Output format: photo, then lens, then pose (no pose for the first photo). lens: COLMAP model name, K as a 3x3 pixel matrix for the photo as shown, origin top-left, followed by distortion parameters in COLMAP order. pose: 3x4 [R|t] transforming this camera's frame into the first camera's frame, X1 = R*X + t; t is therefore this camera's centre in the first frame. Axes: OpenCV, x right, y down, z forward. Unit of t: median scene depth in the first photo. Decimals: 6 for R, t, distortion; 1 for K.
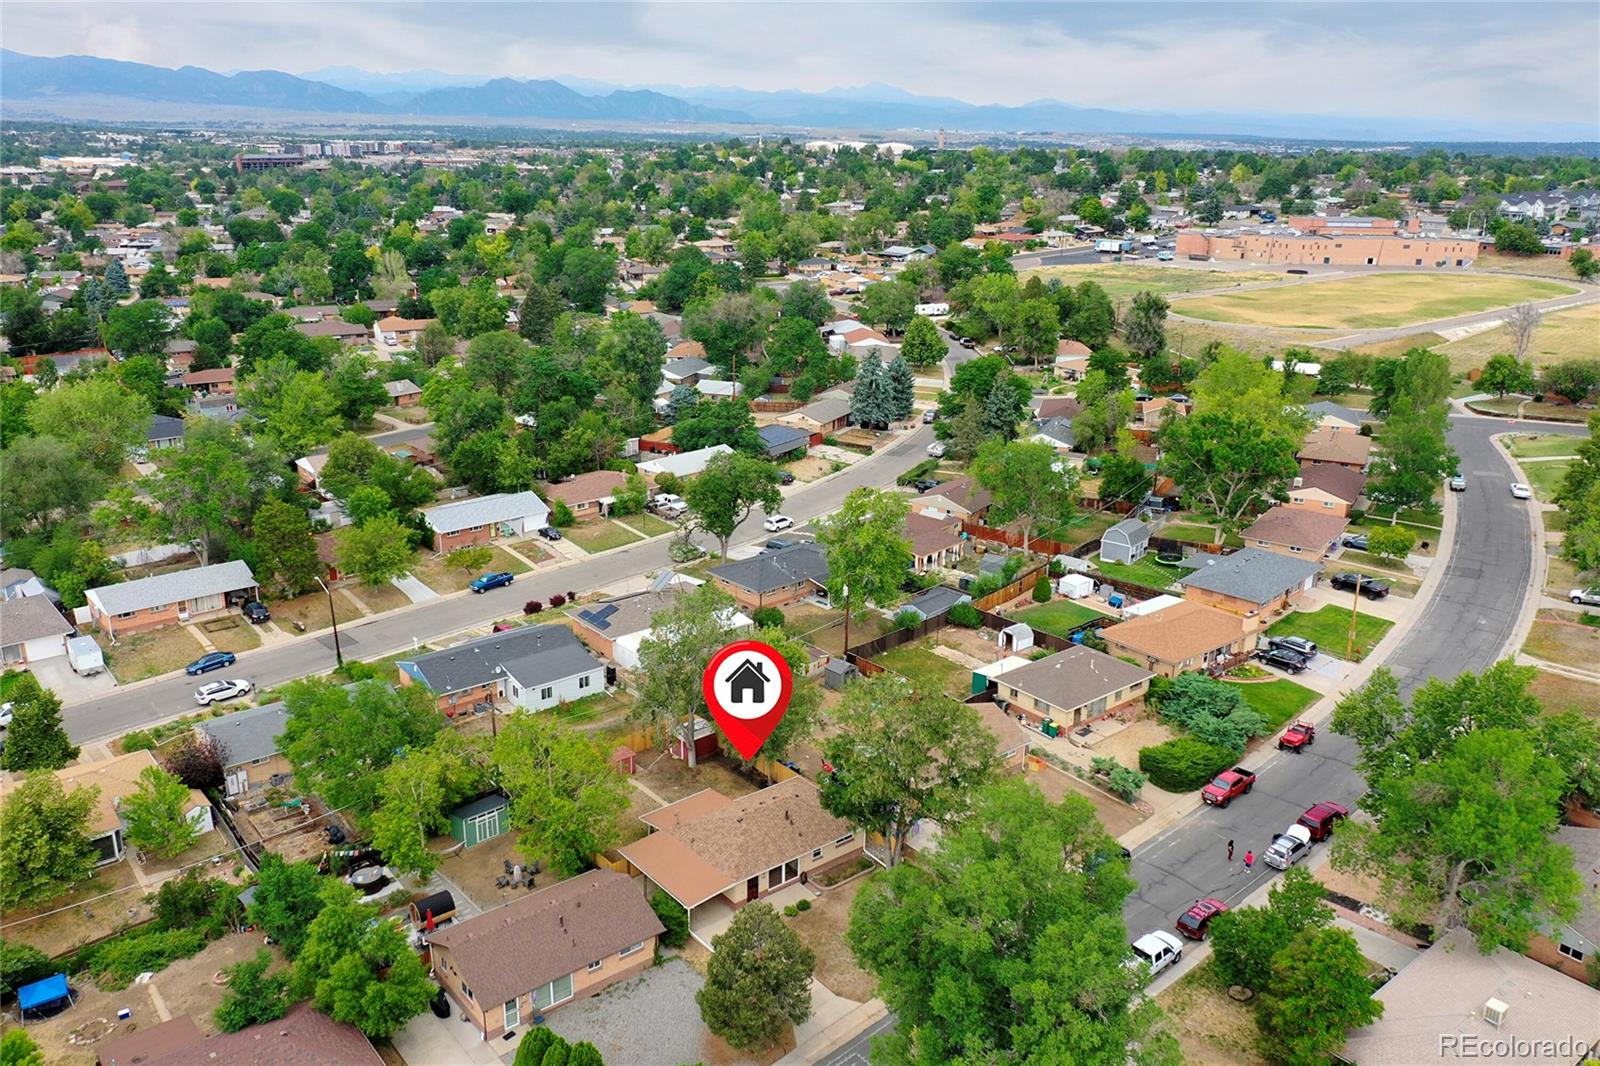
lens RADIAL K [[1254.5, 0, 792.3], [0, 1254.5, 532.2], [0, 0, 1]] dist [-0.003275, -0.001707]
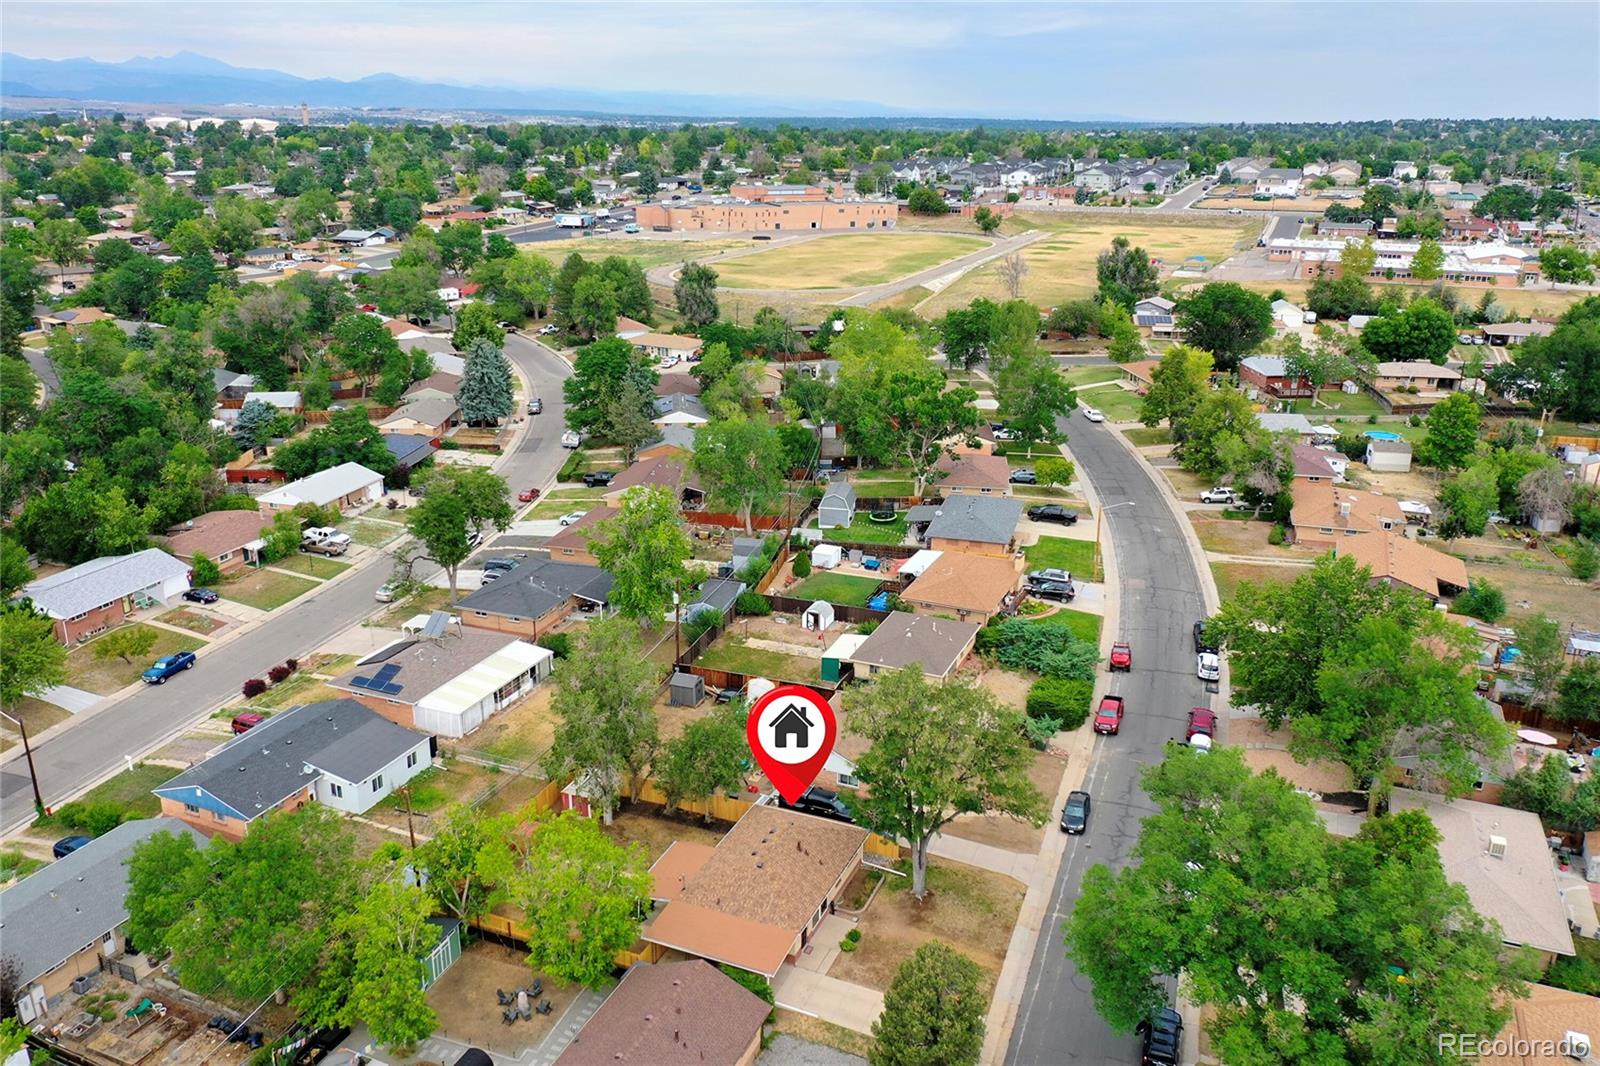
lens RADIAL K [[1254.5, 0, 792.3], [0, 1254.5, 532.2], [0, 0, 1]] dist [-0.003275, -0.001707]
pose [[0.881780, -0.149392, 0.447376, -0.228724], [0.141626, 0.988607, 0.050980, -0.029007], [-0.449895, 0.018407, 0.892892, 0.106694]]
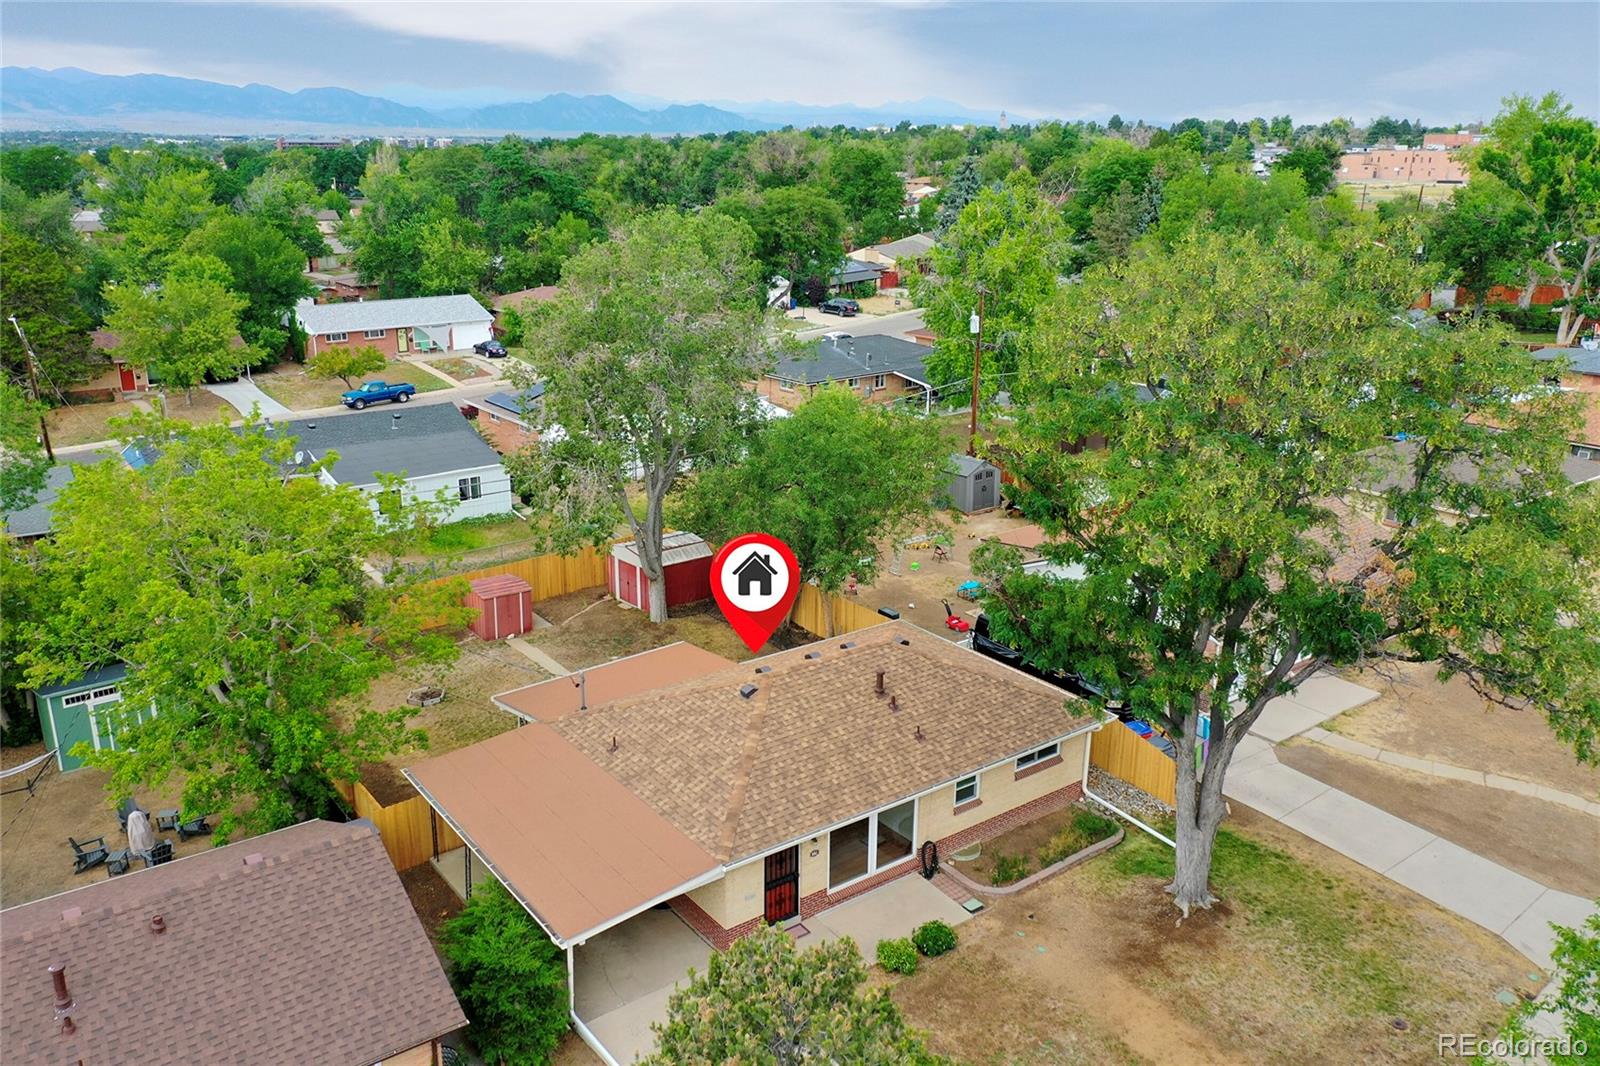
lens RADIAL K [[1250.4, 0, 796.0], [0, 1250.4, 533.8], [0, 0, 1]] dist [-0.006917, -0.005065]
pose [[0.999265, 0.008802, -0.037310, -0.009217], [-0.009230, 0.999894, -0.011298, 0.111111], [0.037207, 0.011634, 0.999240, 0.381566]]
